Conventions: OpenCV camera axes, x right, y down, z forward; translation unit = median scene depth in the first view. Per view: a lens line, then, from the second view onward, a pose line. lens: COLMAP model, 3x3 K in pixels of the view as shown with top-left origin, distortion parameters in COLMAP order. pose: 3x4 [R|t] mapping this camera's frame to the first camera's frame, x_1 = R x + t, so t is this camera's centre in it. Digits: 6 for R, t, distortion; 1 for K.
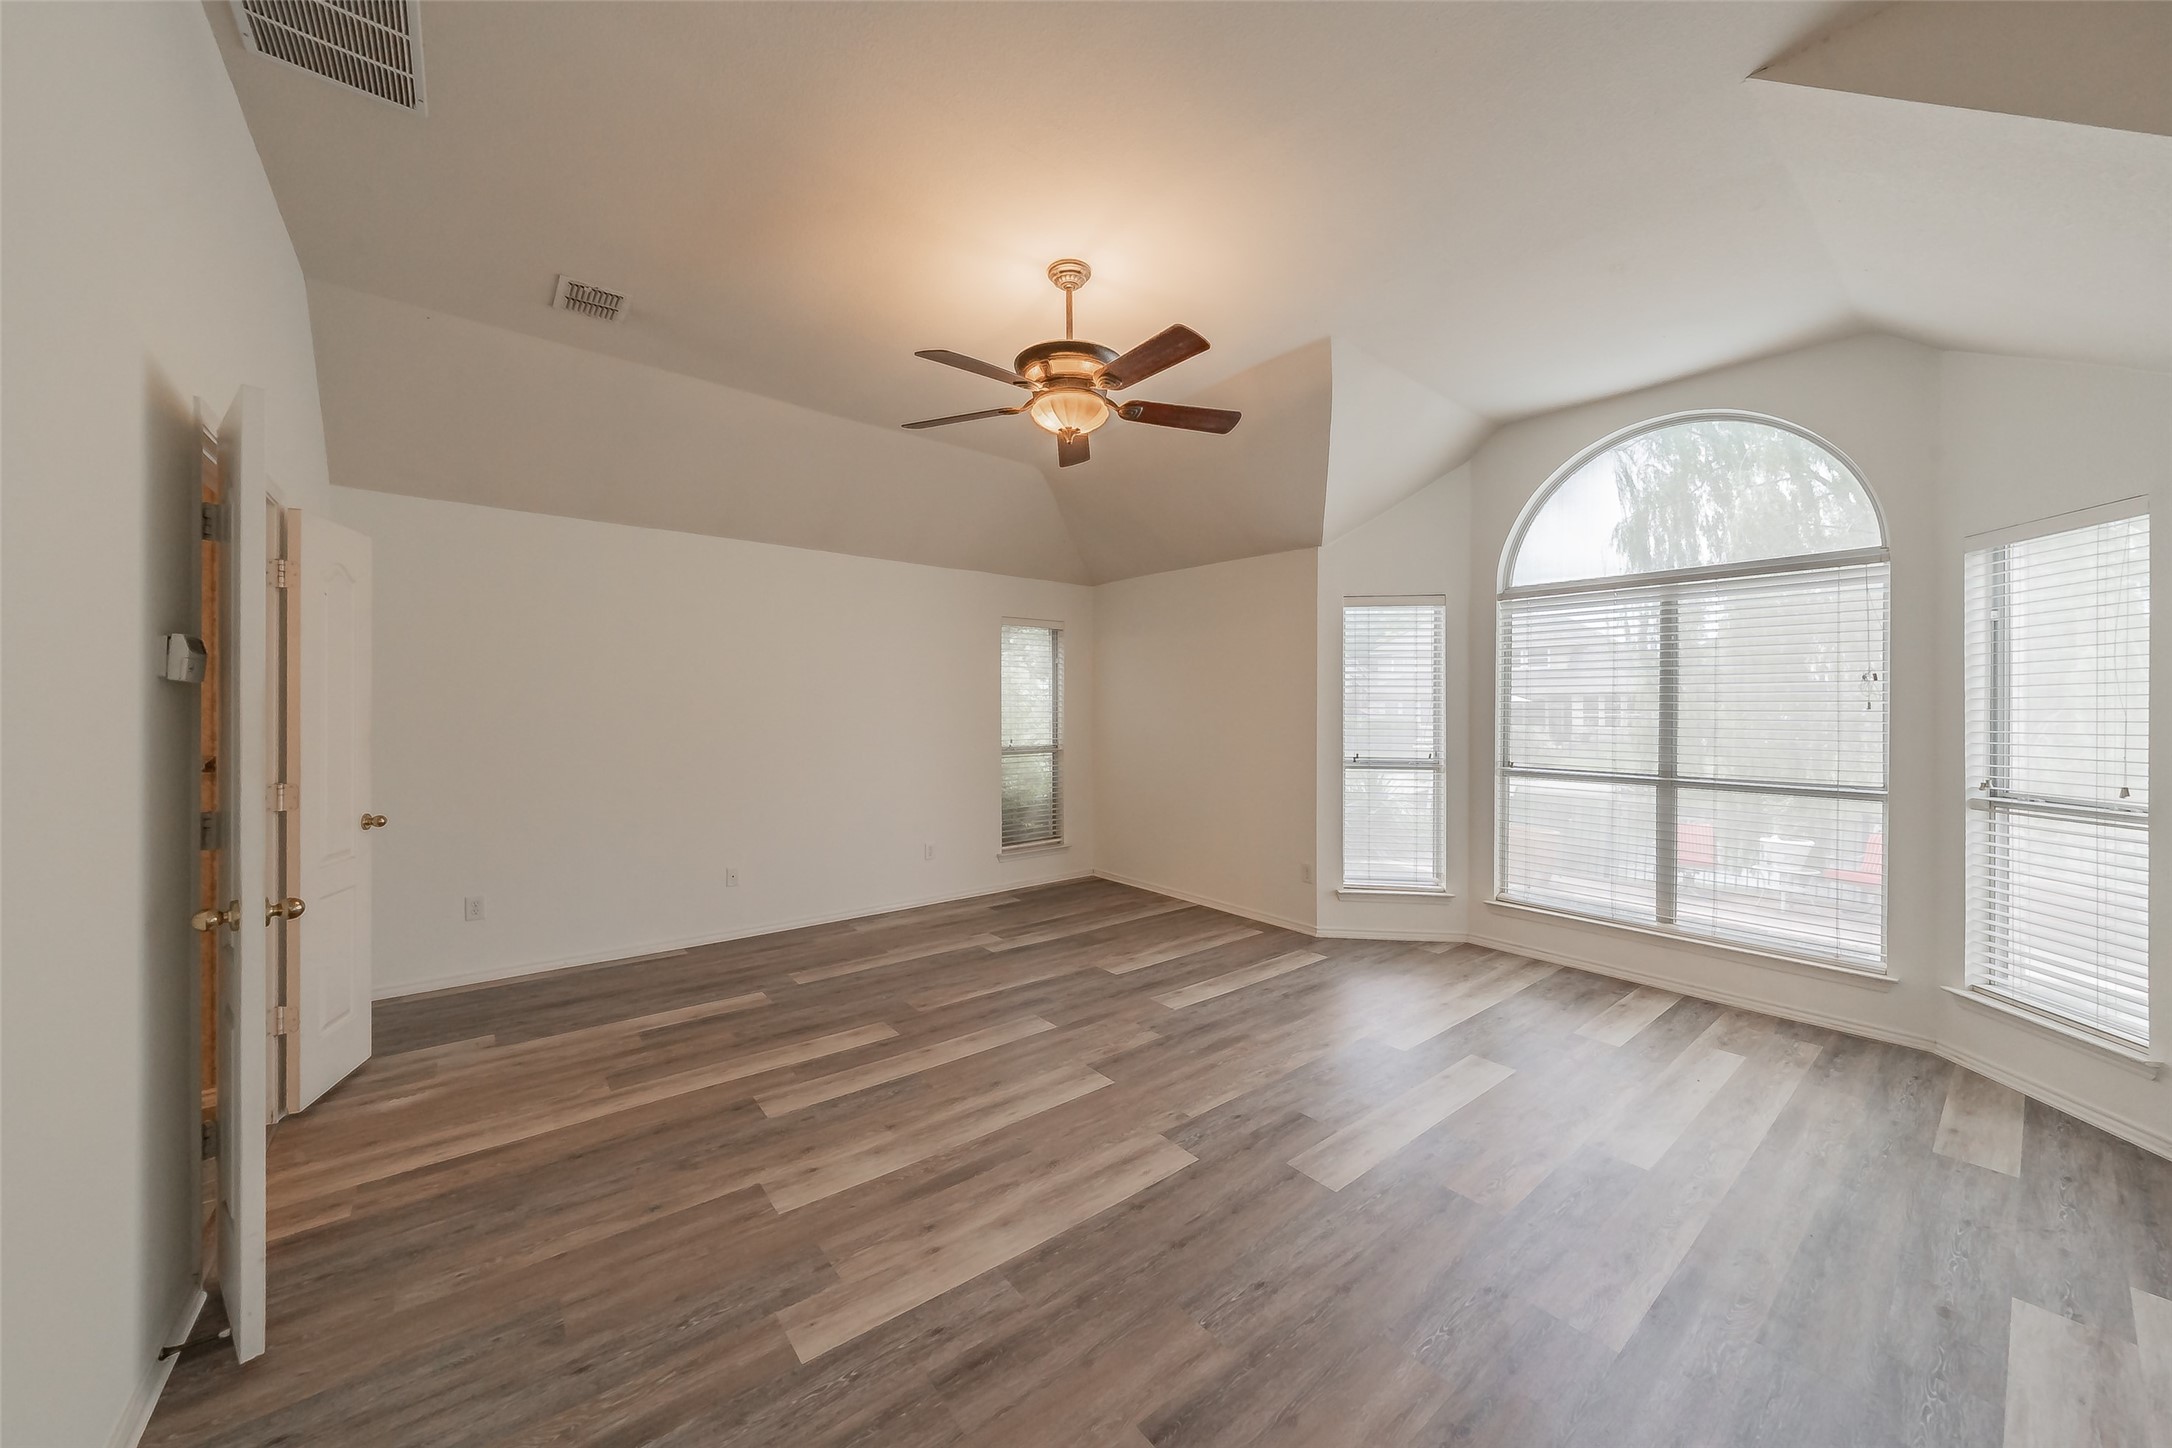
lens RADIAL K [[756.3, 0, 1077.2], [0, 756.3, 722.3], [0, 0, 1]] dist [-0.003264, 0.000535]
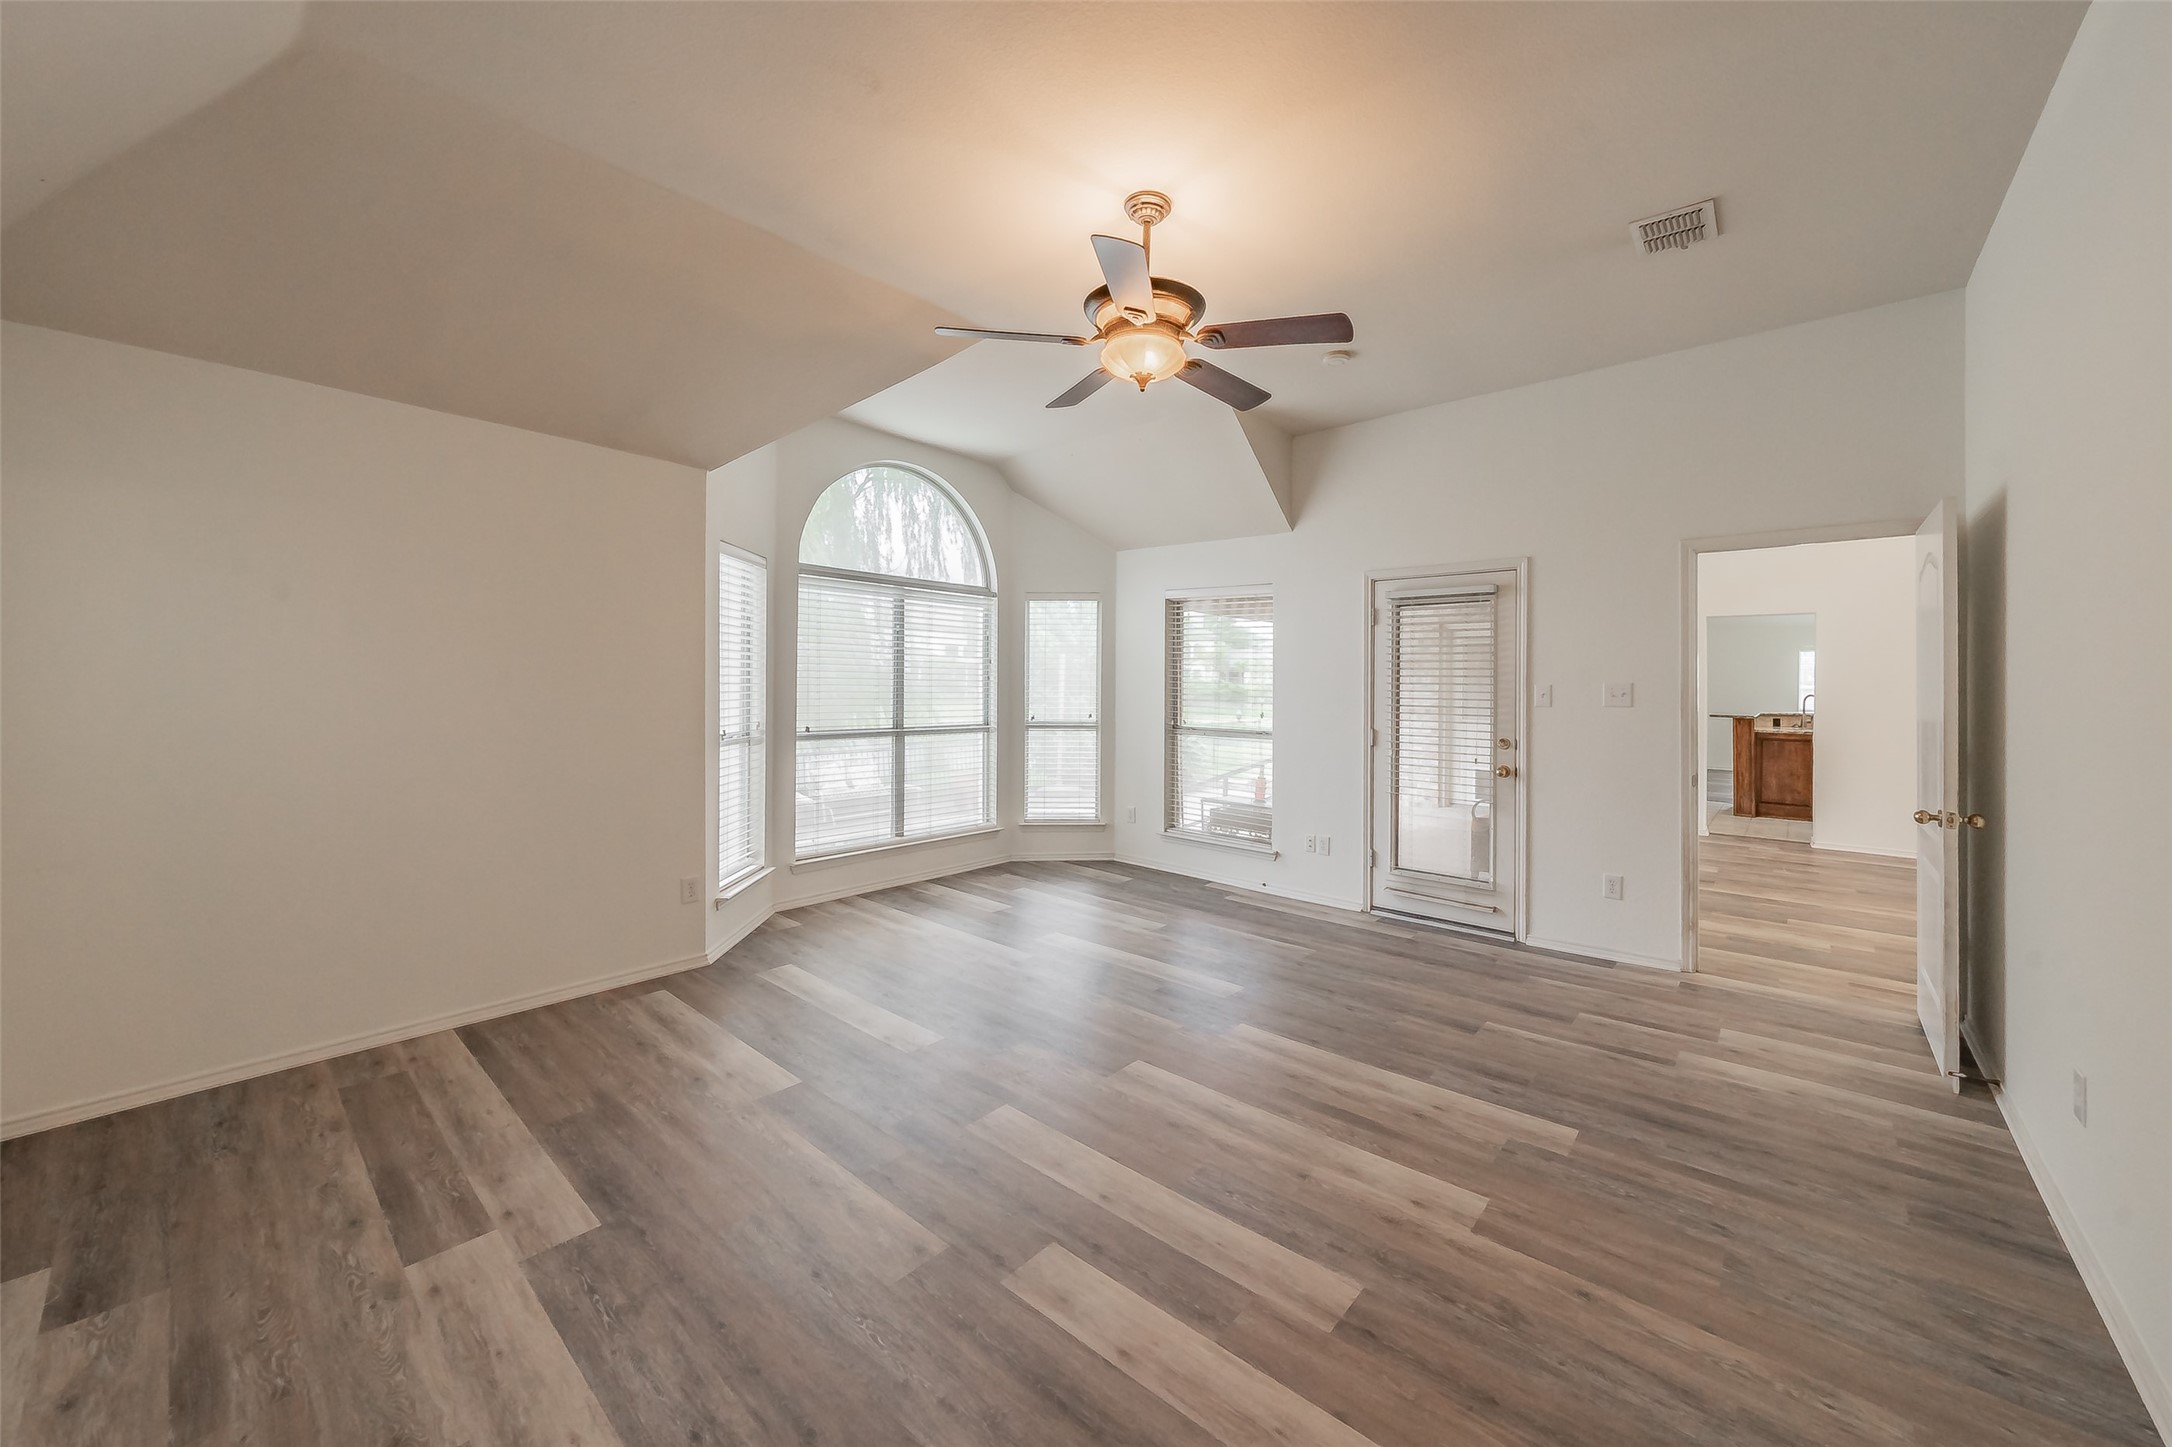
lens RADIAL K [[756.3, 0, 1162.3], [0, 756.3, 684.2], [0, 0, 1]] dist [-0.003264, 0.000535]
pose [[-0.195253, -0.004295, 0.980744, -1.008540], [0.006468, 0.999963, 0.005667, -0.019025], [-0.980732, 0.007450, -0.195218, 1.273501]]
